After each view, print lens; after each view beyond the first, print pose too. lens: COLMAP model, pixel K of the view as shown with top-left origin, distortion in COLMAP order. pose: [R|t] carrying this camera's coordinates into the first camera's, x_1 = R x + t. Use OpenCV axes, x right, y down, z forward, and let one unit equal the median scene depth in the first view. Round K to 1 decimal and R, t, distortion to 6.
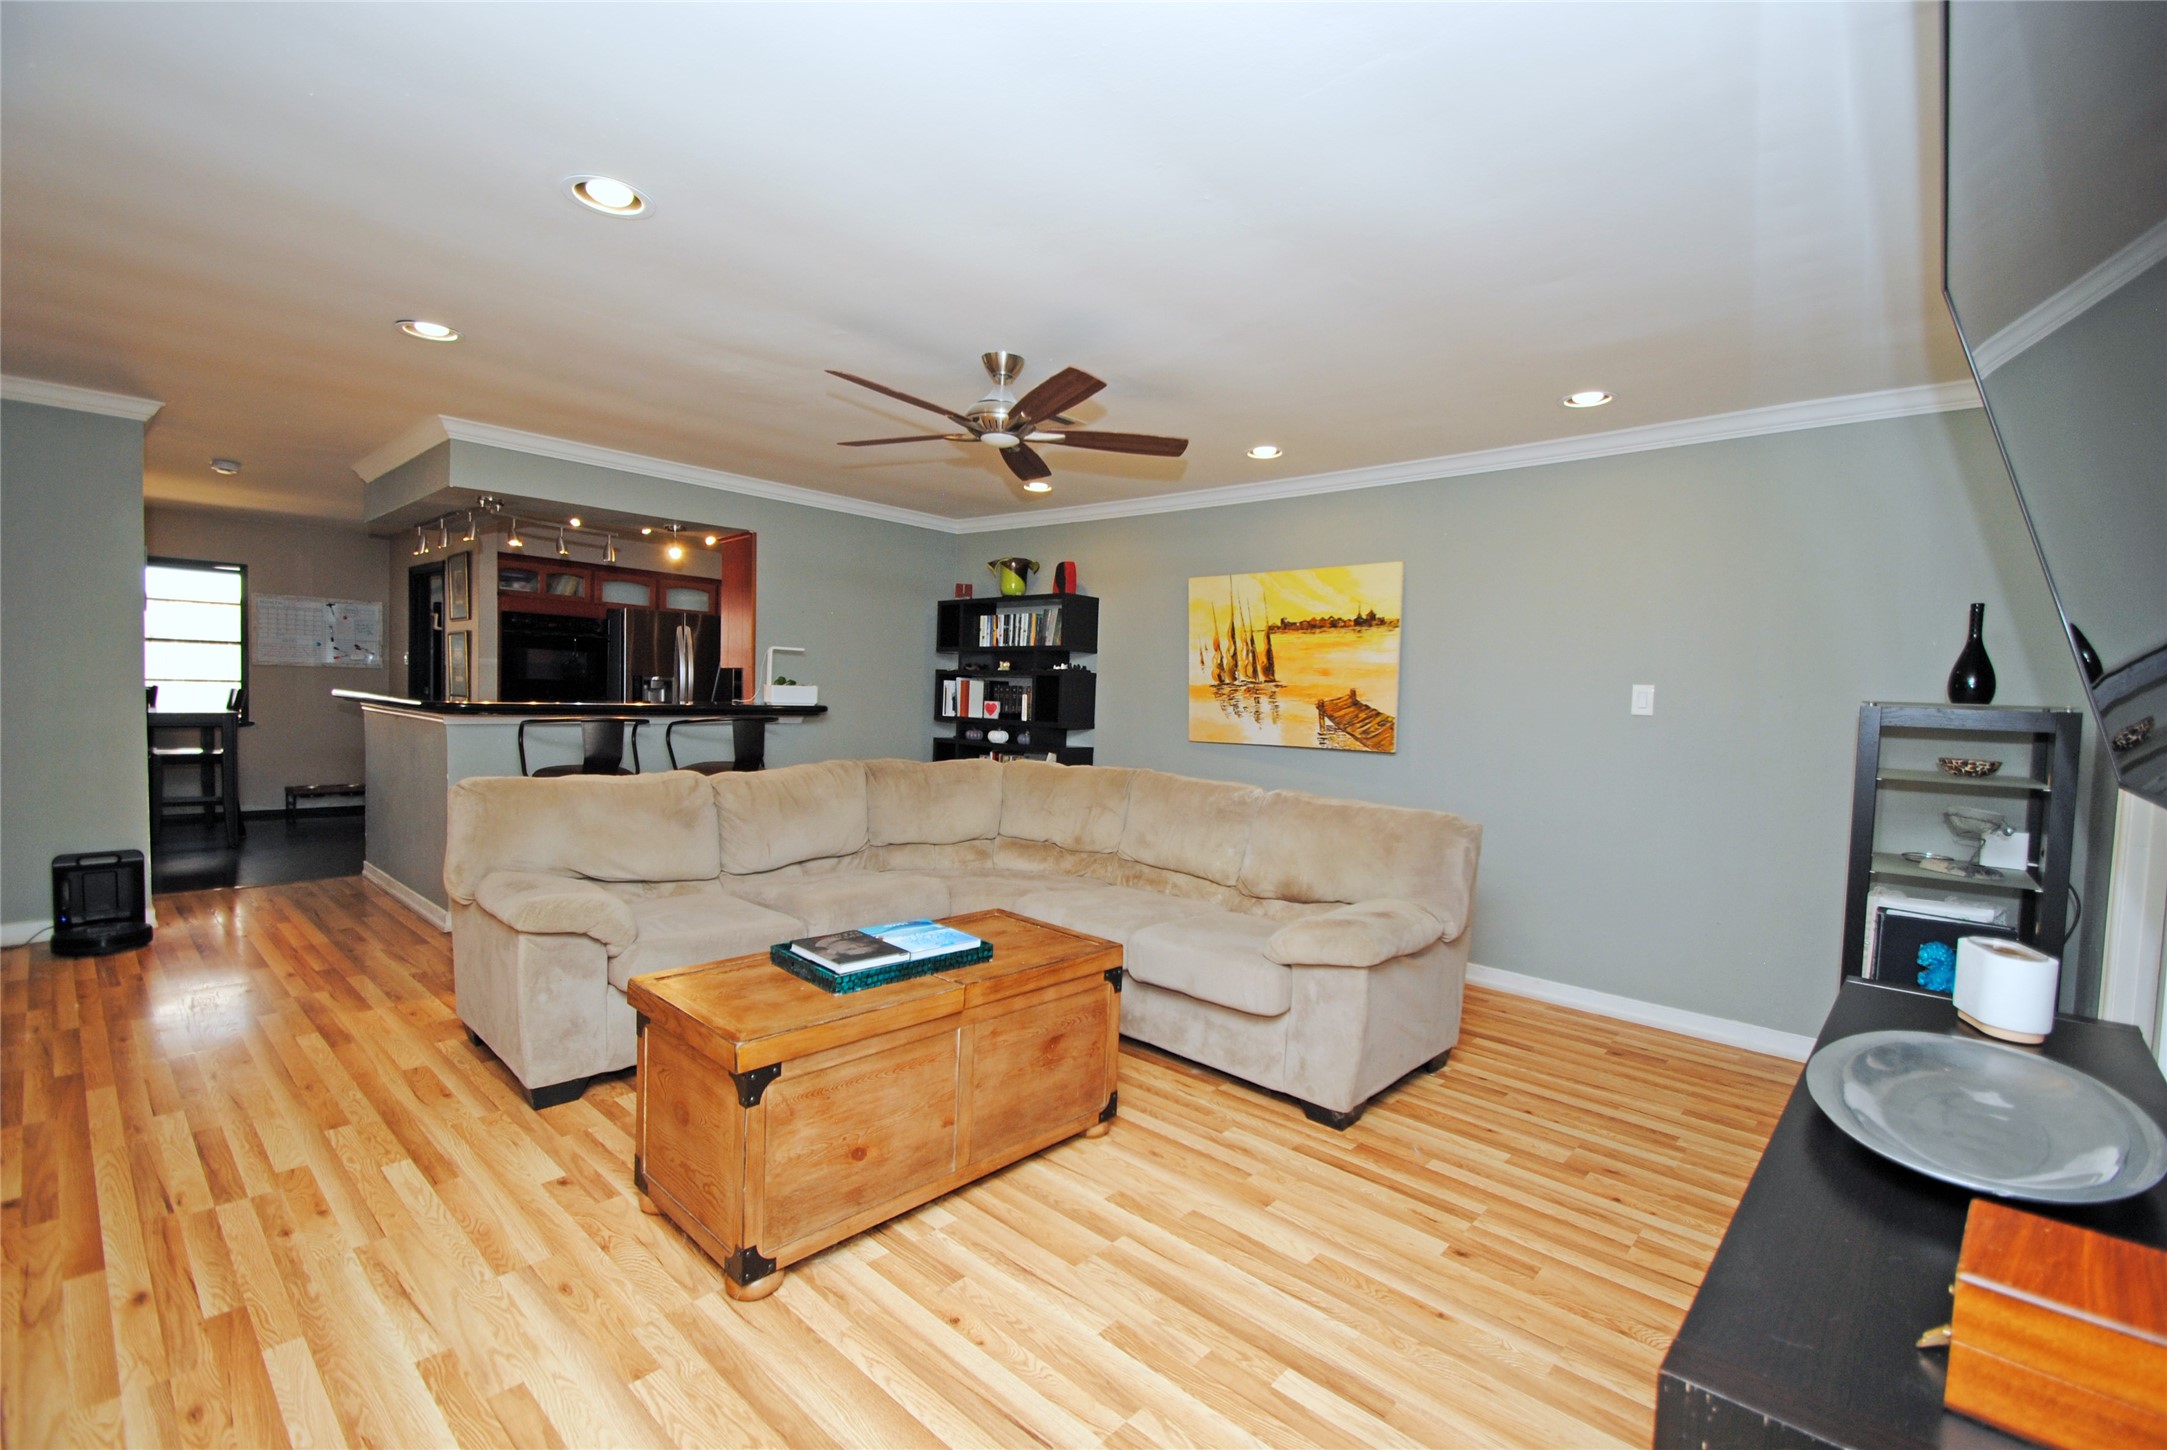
lens RADIAL K [[951.4, 0, 1097.7], [0, 951.4, 733.2], [0, 0, 1]] dist [0.010401, -0.013087]
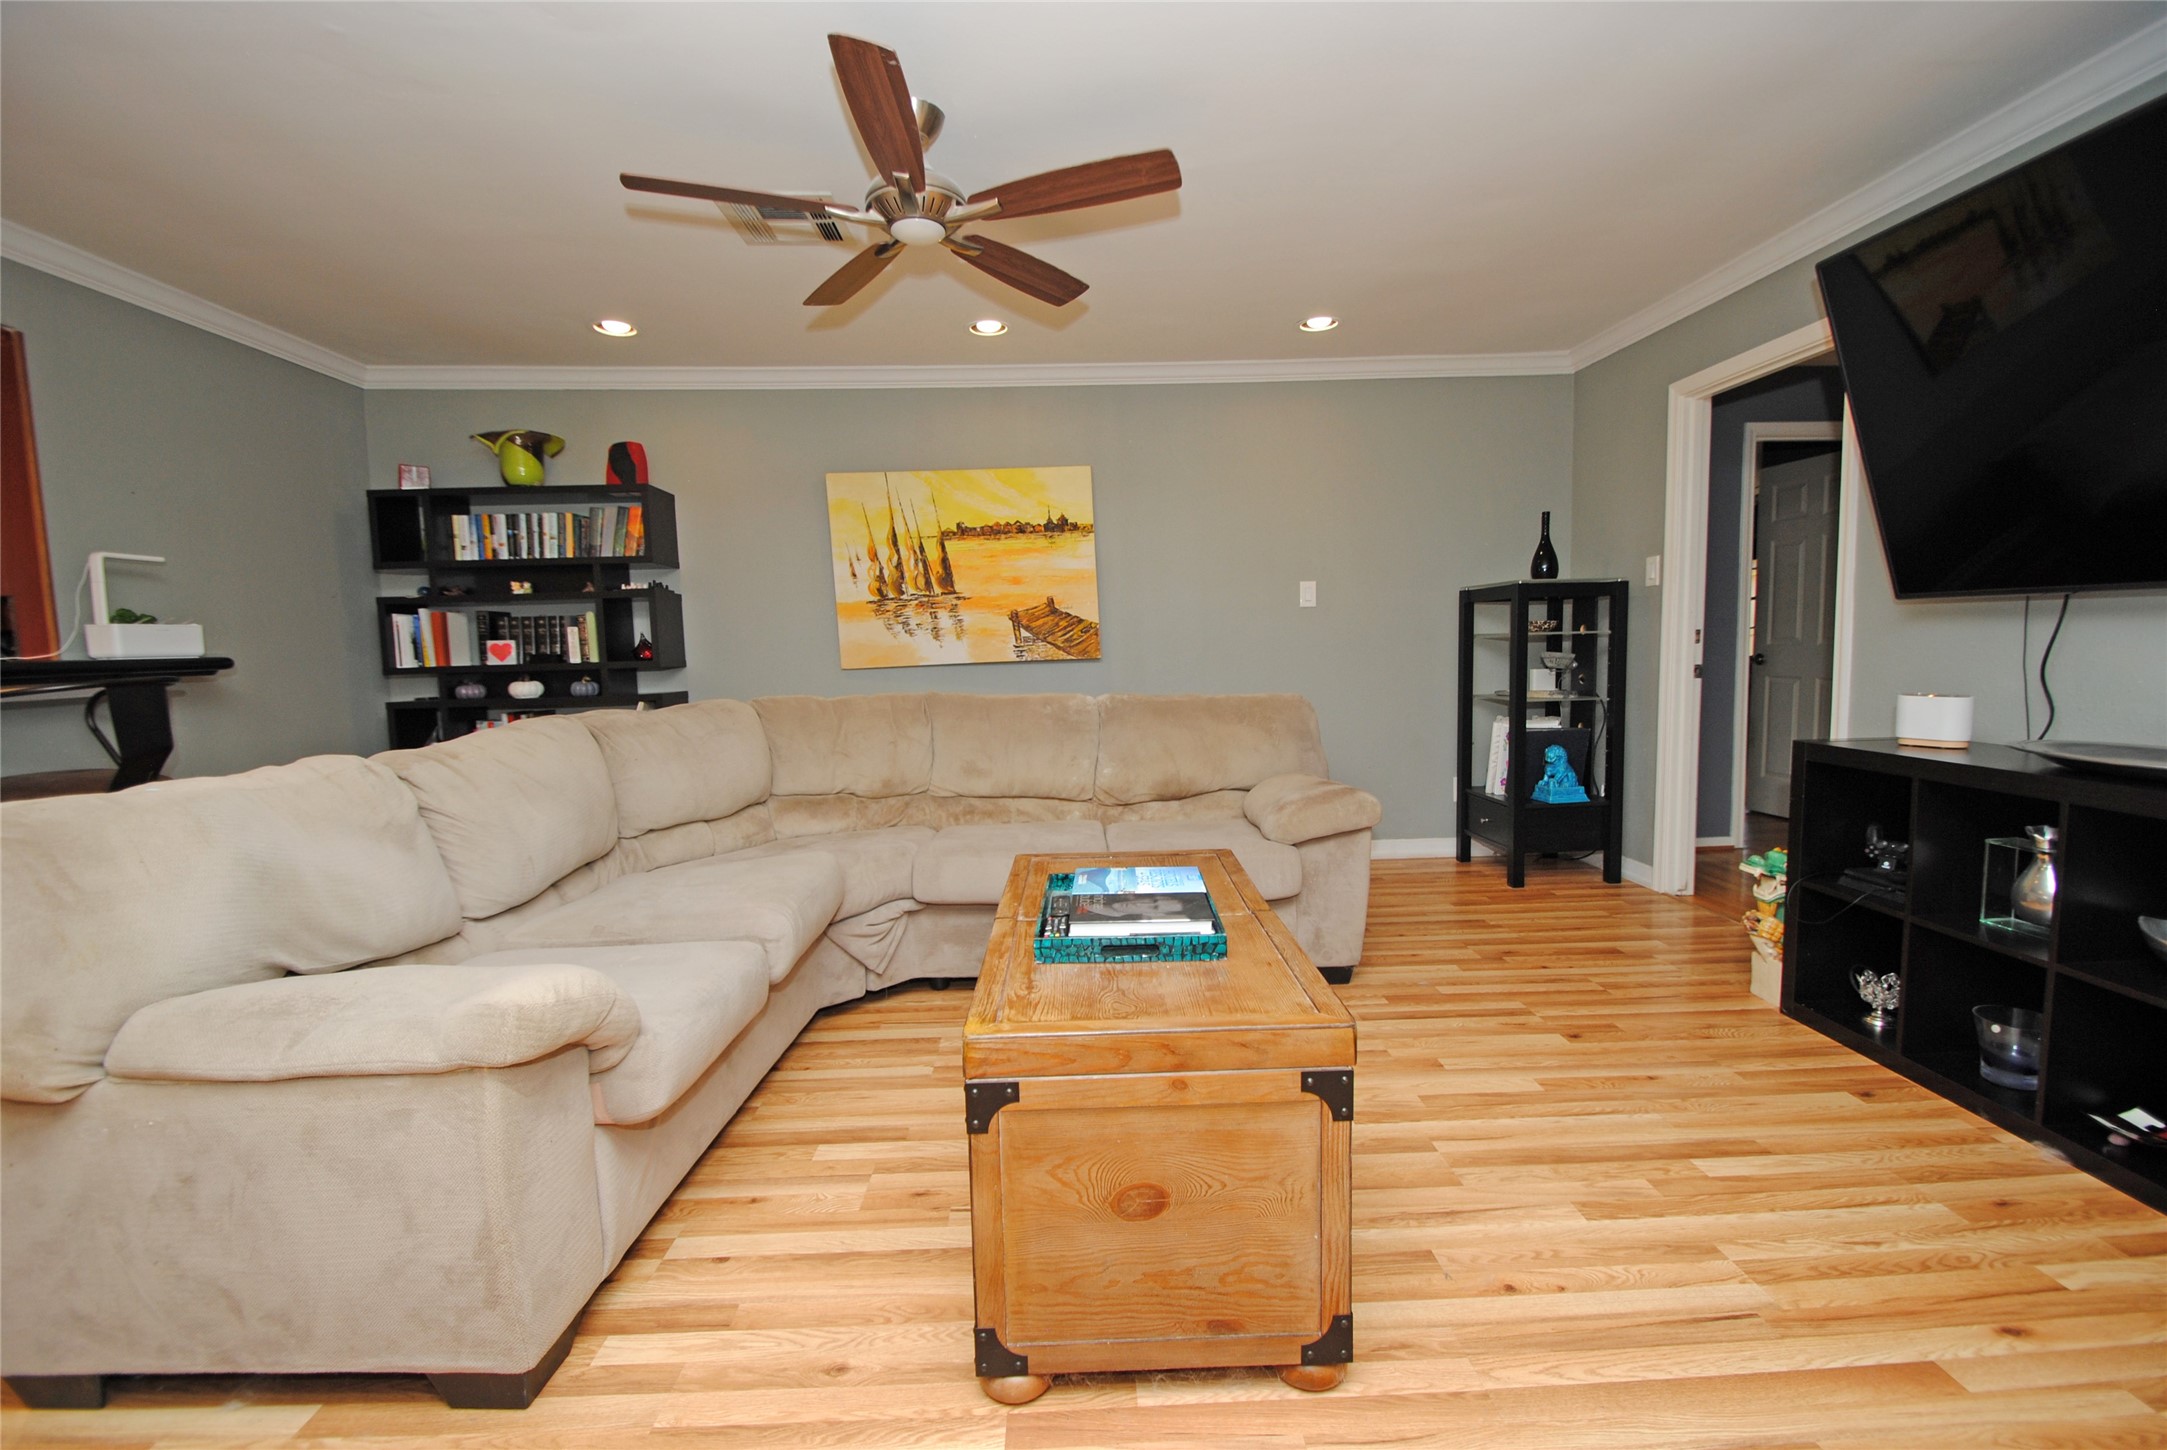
lens RADIAL K [[951.4, 0, 1096.5], [0, 951.4, 728.0], [0, 0, 1]] dist [0.010401, -0.013087]
pose [[0.715873, -0.114670, 0.688750, -0.357181], [0.080777, 0.993400, 0.081433, 0.010594], [-0.693542, -0.002660, 0.720411, 0.248250]]
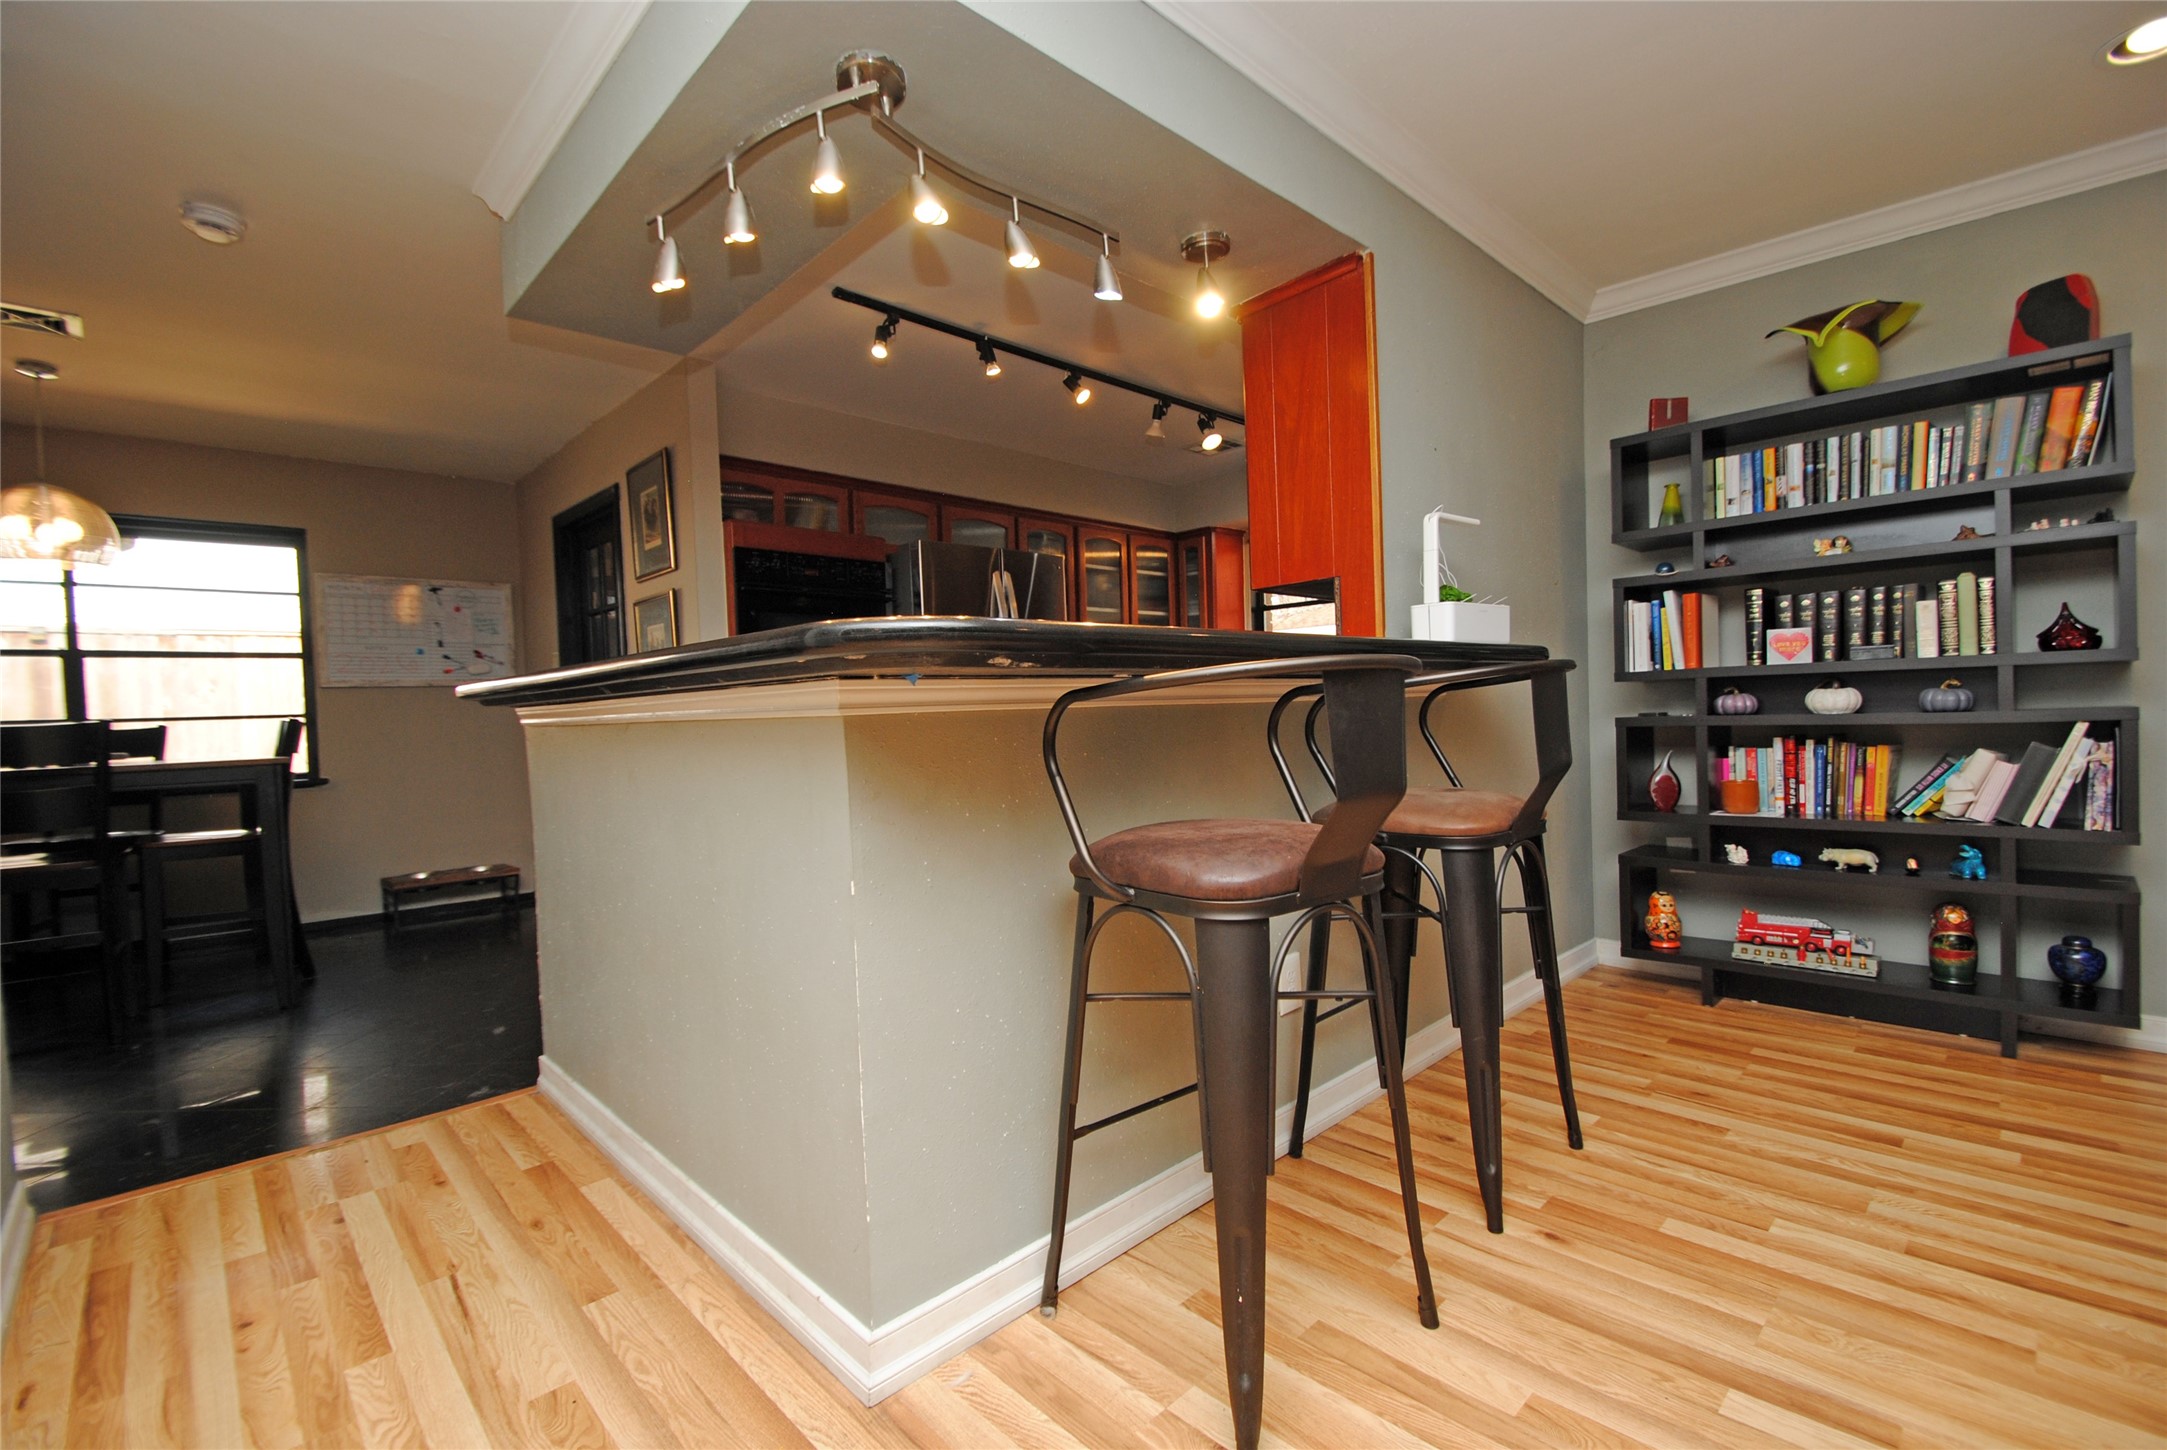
lens RADIAL K [[951.4, 0, 1111.6], [0, 951.4, 731.8], [0, 0, 1]] dist [0.010401, -0.013087]
pose [[0.995977, -0.066681, -0.059856, -0.523470], [0.065641, 0.997659, -0.019177, 0.005726], [0.060995, 0.015171, 0.998023, 0.636502]]
